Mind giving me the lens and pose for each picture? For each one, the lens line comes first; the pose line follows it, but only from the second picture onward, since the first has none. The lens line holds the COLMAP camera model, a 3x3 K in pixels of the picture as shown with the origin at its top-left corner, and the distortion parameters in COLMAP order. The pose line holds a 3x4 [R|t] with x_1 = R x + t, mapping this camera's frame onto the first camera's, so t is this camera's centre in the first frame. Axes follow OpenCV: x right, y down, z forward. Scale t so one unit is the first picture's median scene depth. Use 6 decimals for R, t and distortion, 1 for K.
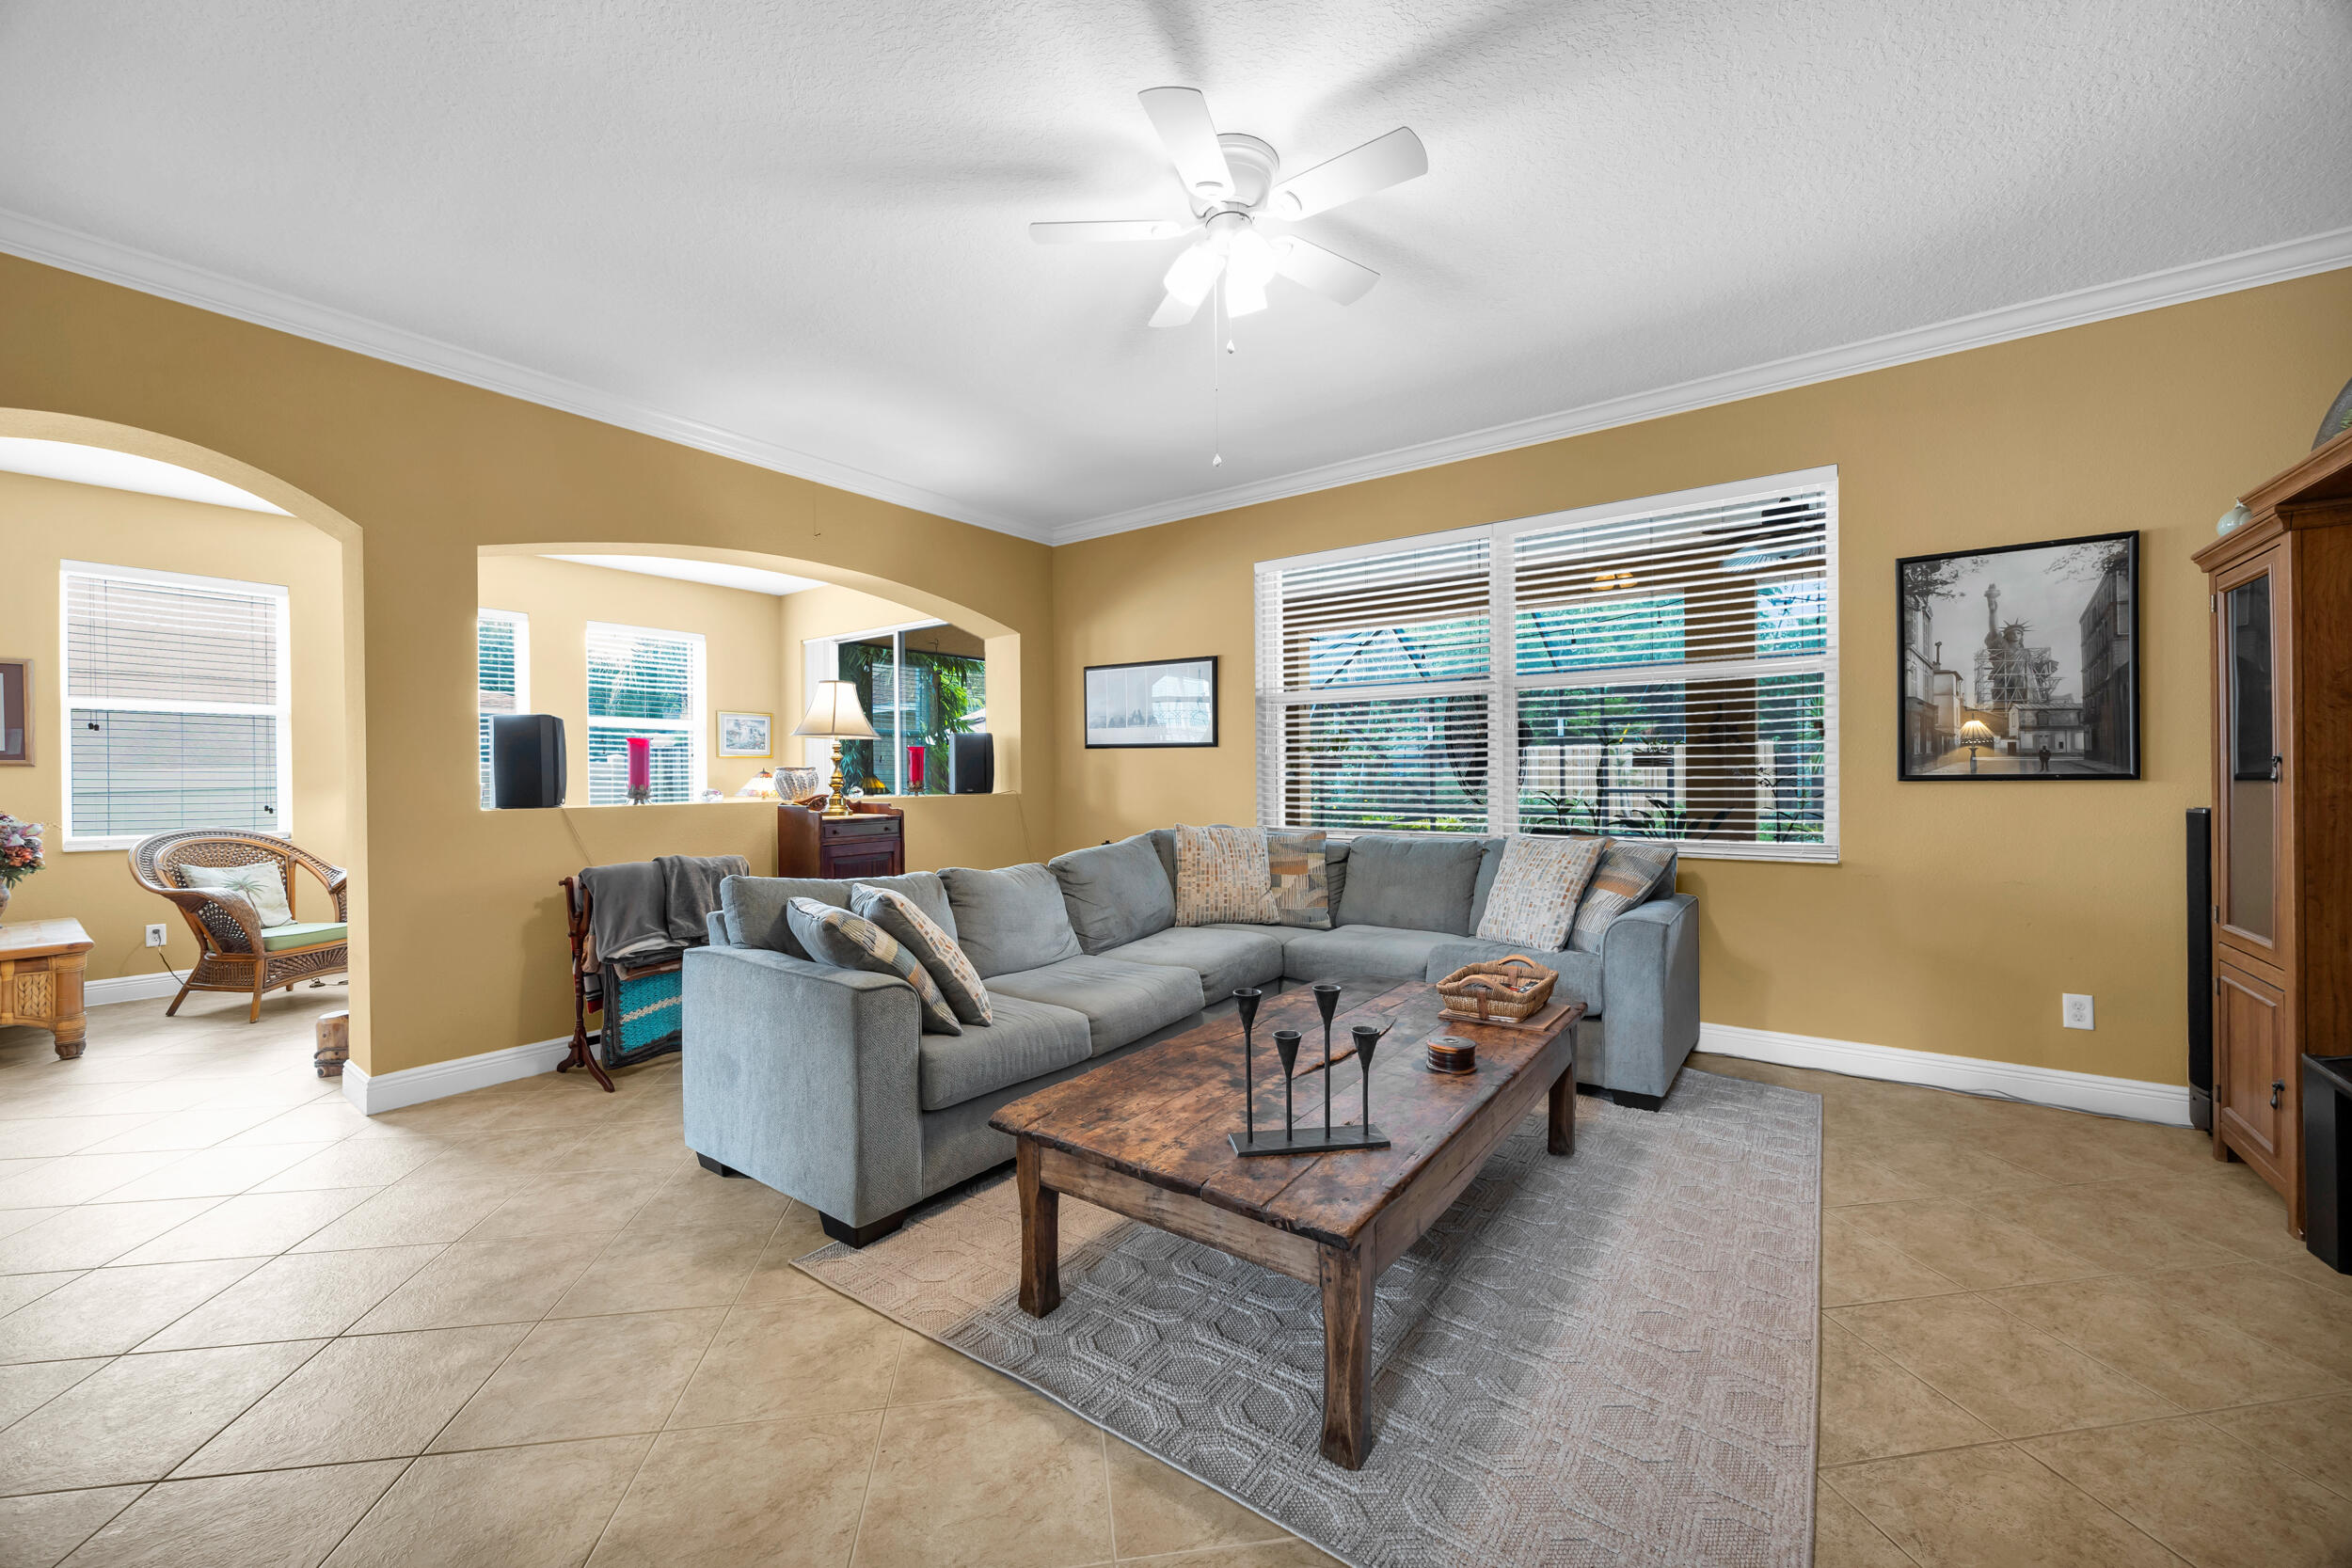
lens RADIAL K [[907.0, 0, 1179.0], [0, 907.0, 777.2], [0, 0, 1]] dist [-0.000156, 0.000501]
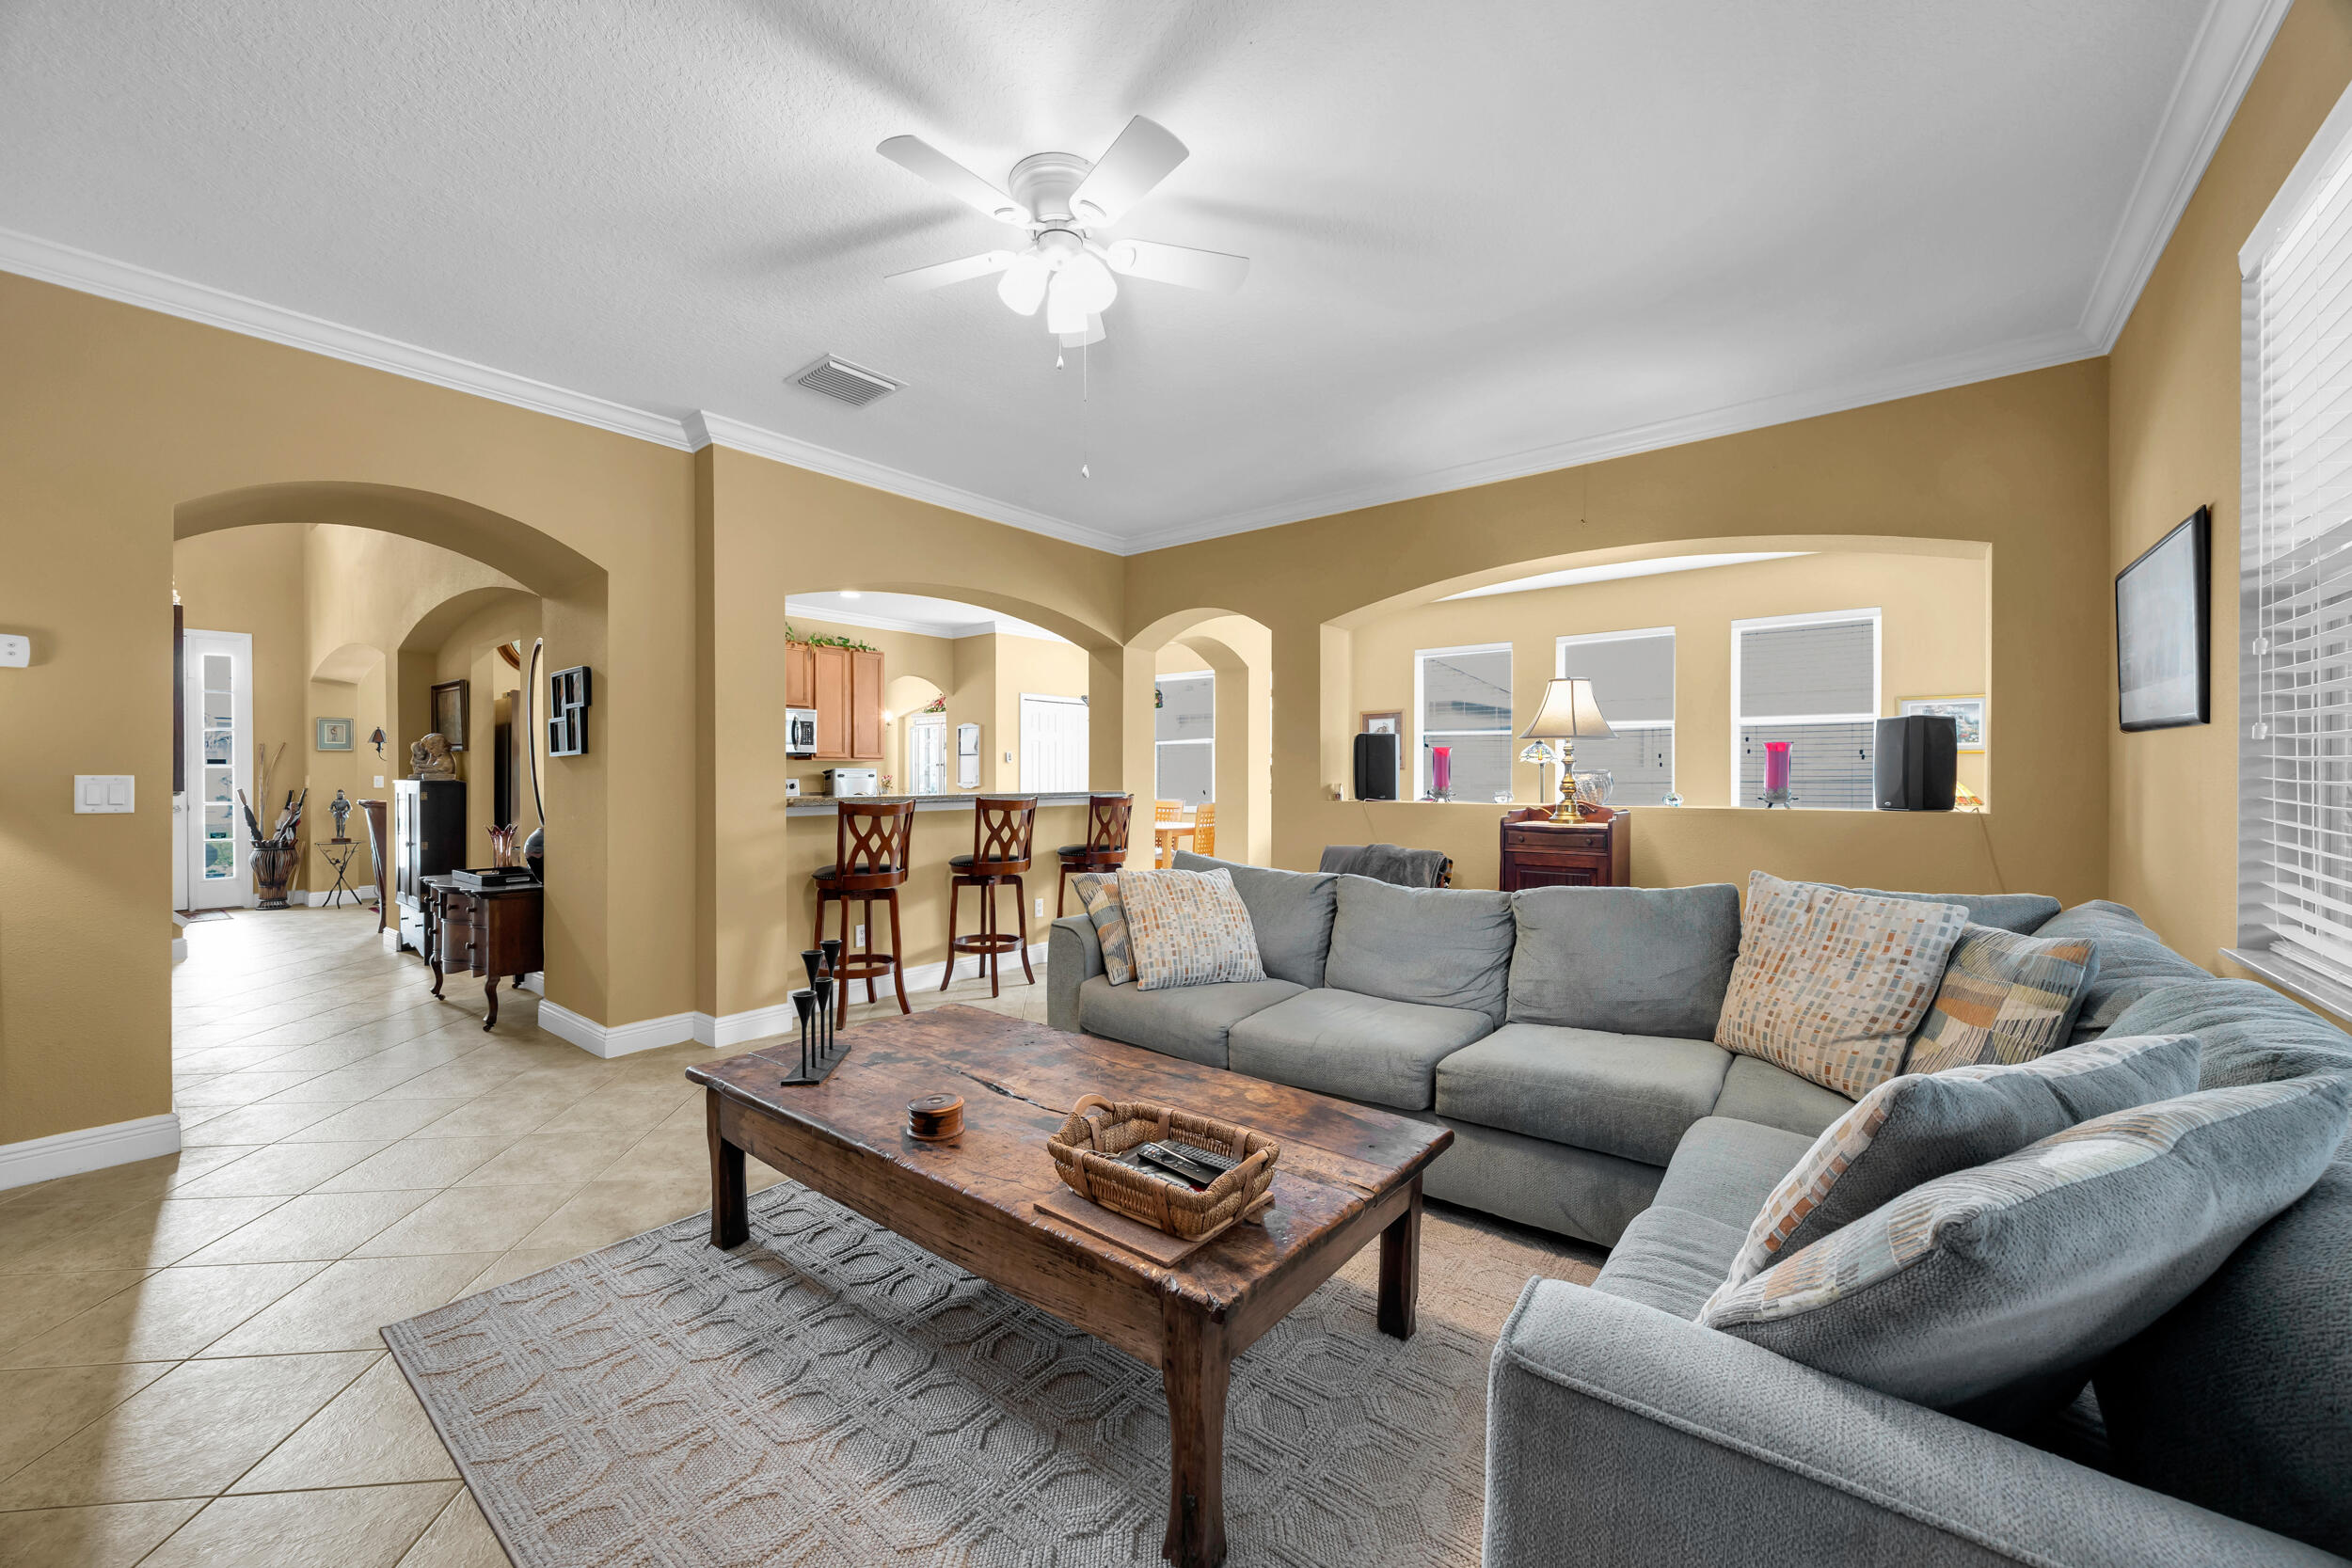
lens RADIAL K [[907.0, 0, 1164.0], [0, 907.0, 774.2], [0, 0, 1]] dist [-0.000156, 0.000501]
pose [[-0.053889, 0.008538, -0.998510, 0.707493], [-0.004923, 0.999949, 0.008816, -0.017056], [0.998535, 0.005391, -0.053844, 0.779880]]
